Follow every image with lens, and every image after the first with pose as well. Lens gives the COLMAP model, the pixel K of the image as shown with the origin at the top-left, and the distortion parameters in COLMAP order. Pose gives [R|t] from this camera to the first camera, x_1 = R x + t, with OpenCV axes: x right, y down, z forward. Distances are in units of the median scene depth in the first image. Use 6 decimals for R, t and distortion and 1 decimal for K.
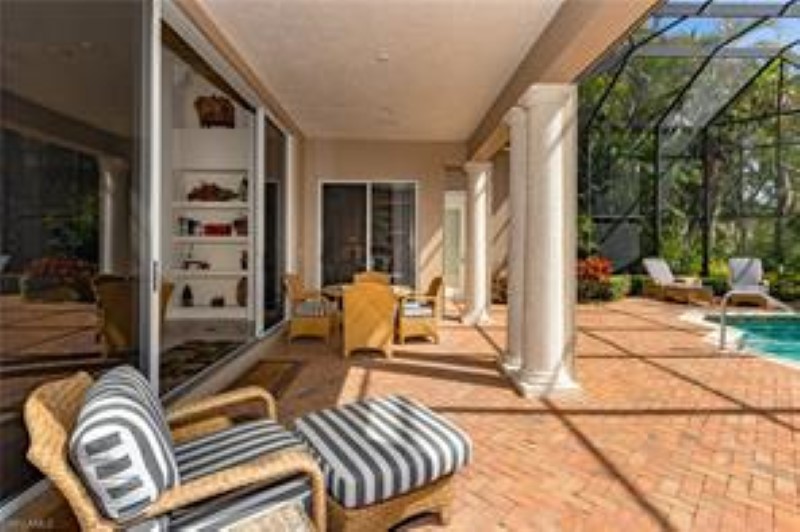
lens RADIAL K [[391.8, 0, 397.7], [0, 391.8, 250.5], [0, 0, 1]] dist [0.000940, 0.000049]
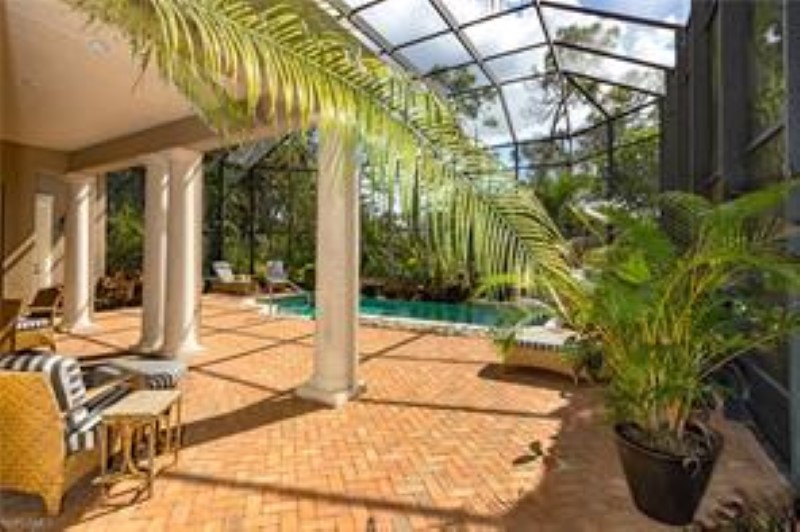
lens RADIAL K [[377.3, 0, 396.0], [0, 377.3, 252.8], [0, 0, 1]] dist [0.001037, -0.000221]
pose [[0.497612, -0.007139, 0.867370, -0.134741], [0.011891, 0.999928, 0.001408, -0.006460], [-0.867318, 0.009614, 0.497661, -0.119919]]
